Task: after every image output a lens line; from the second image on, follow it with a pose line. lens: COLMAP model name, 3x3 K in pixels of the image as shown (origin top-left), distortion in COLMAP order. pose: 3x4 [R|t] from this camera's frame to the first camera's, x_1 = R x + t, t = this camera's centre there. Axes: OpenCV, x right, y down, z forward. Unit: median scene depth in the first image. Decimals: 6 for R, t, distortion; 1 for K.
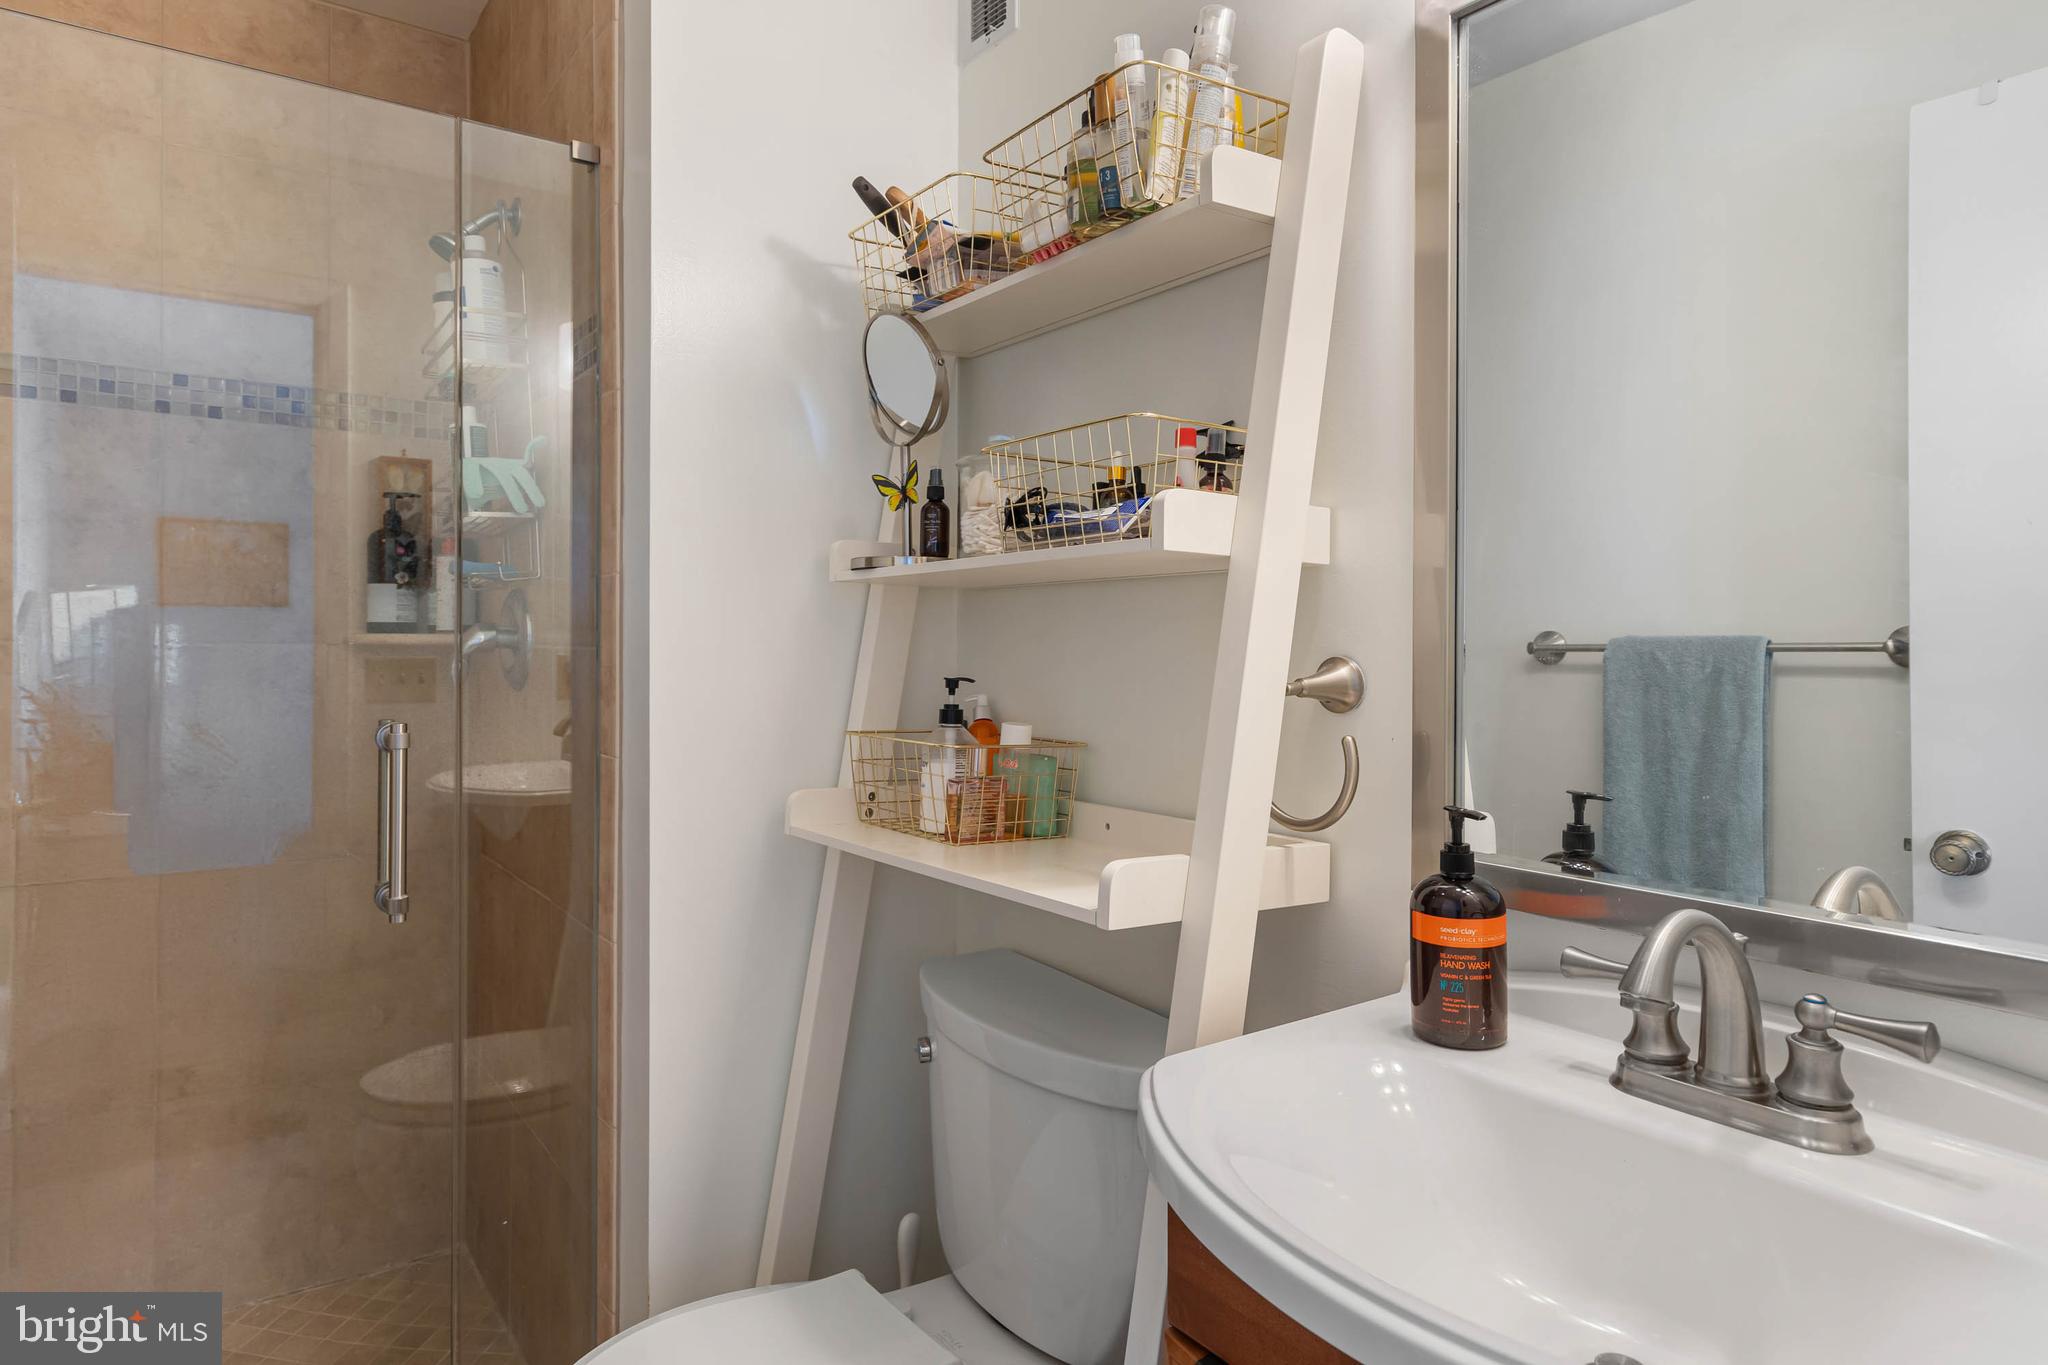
lens RADIAL K [[1201.3, 0, 1024.0], [0, 1201.3, 638.7], [0, 0, 1]] dist [0.000843, 0.001211]
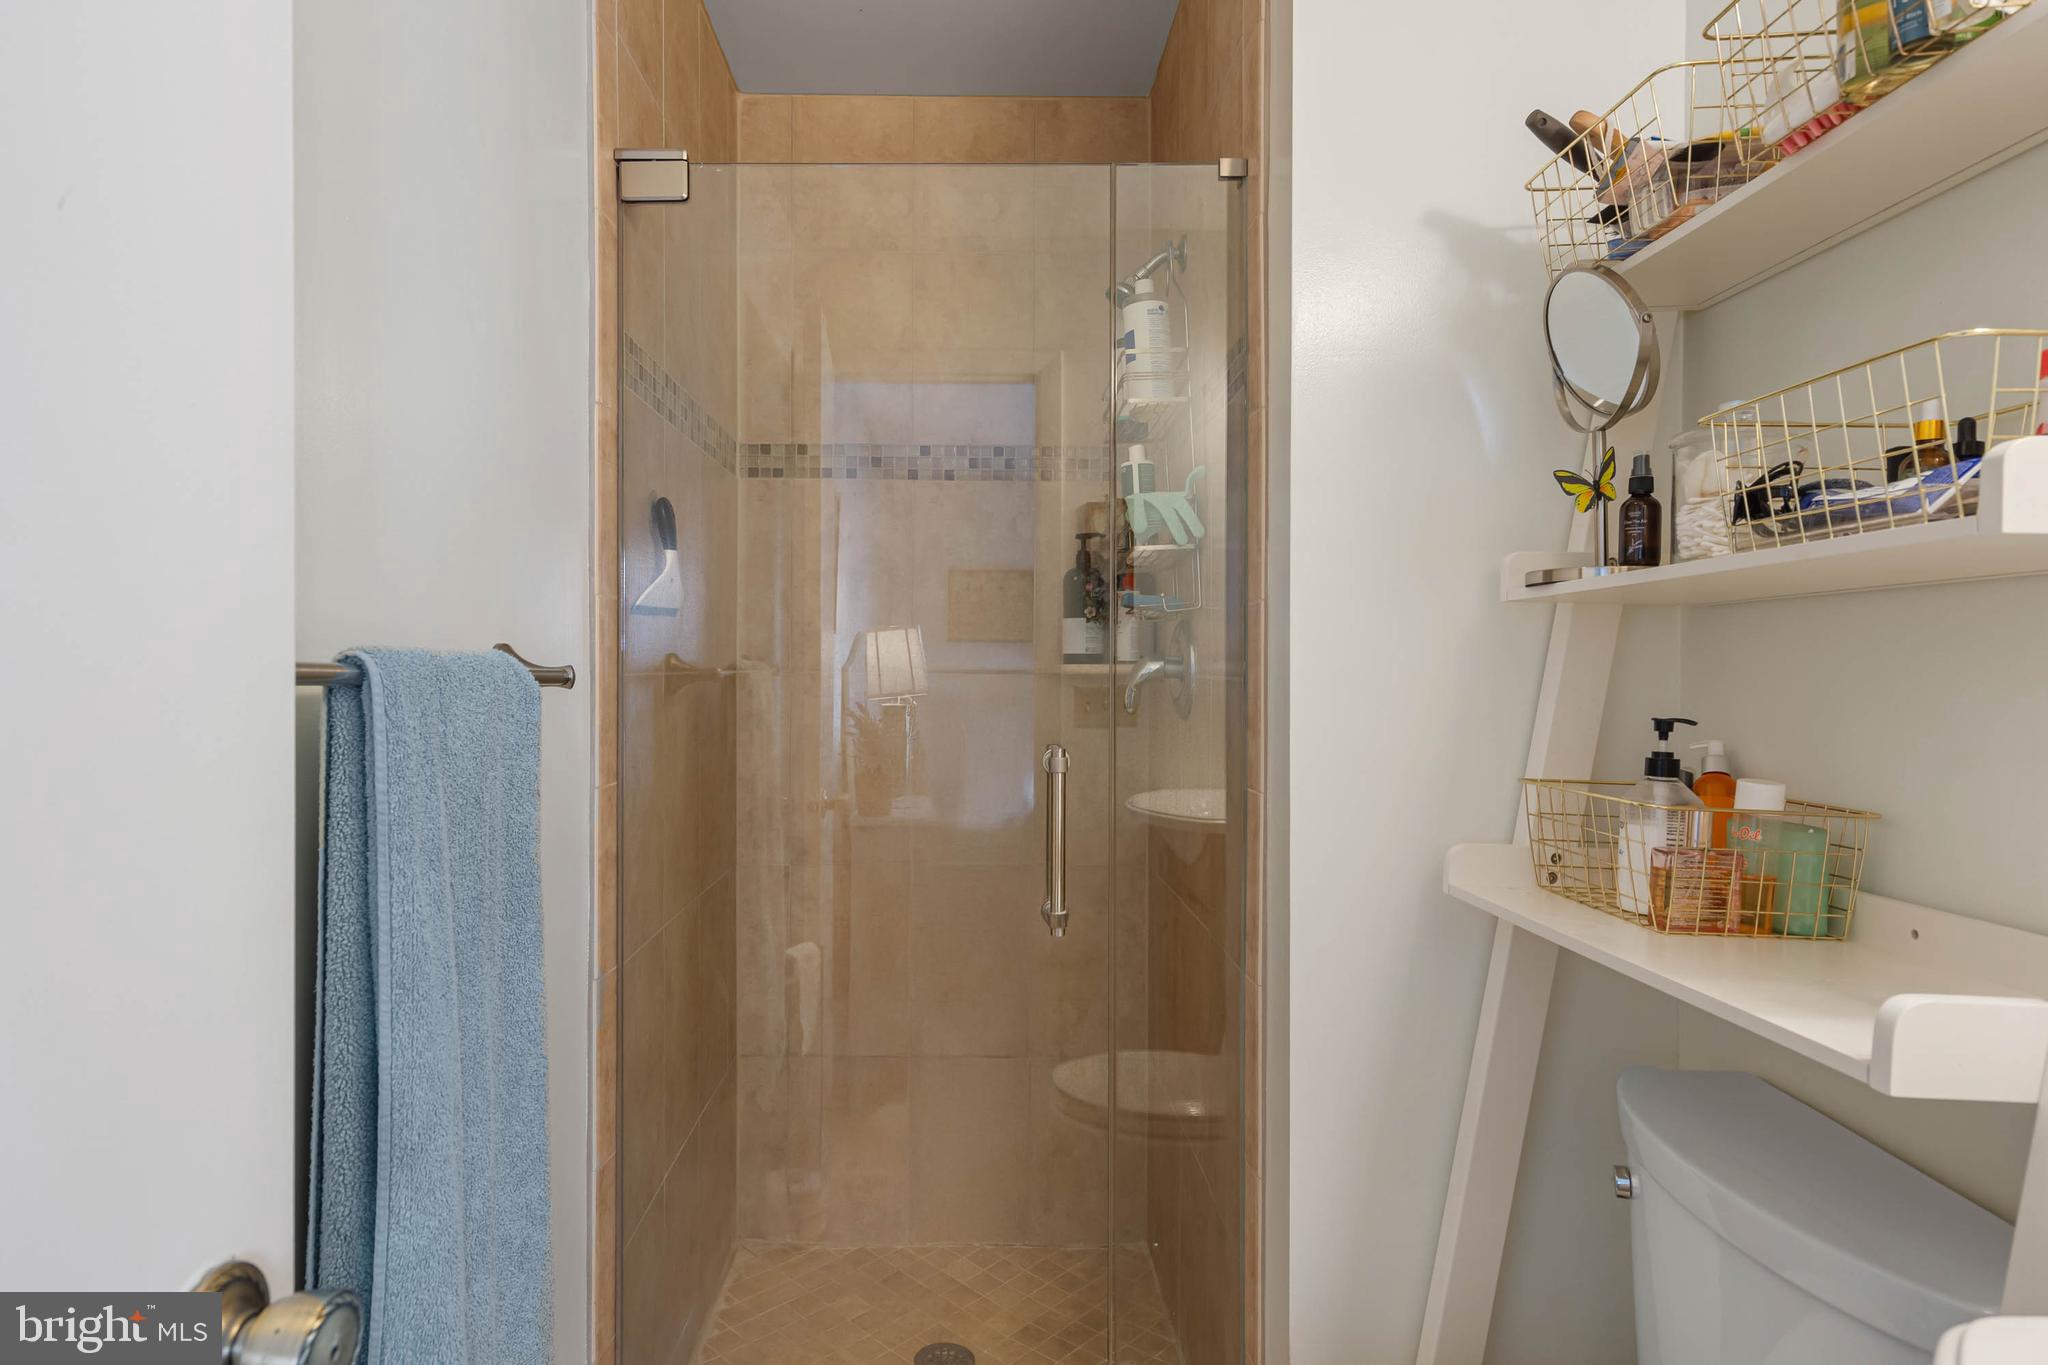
lens RADIAL K [[1150.1, 0, 1022.8], [0, 1150.1, 675.3], [0, 0, 1]] dist [0.006733, 0.001469]
pose [[0.806456, 0.003245, -0.591285, 0.048510], [-0.000012, 0.999985, 0.005472, 0.000227], [0.591294, -0.004406, 0.806444, 0.143804]]
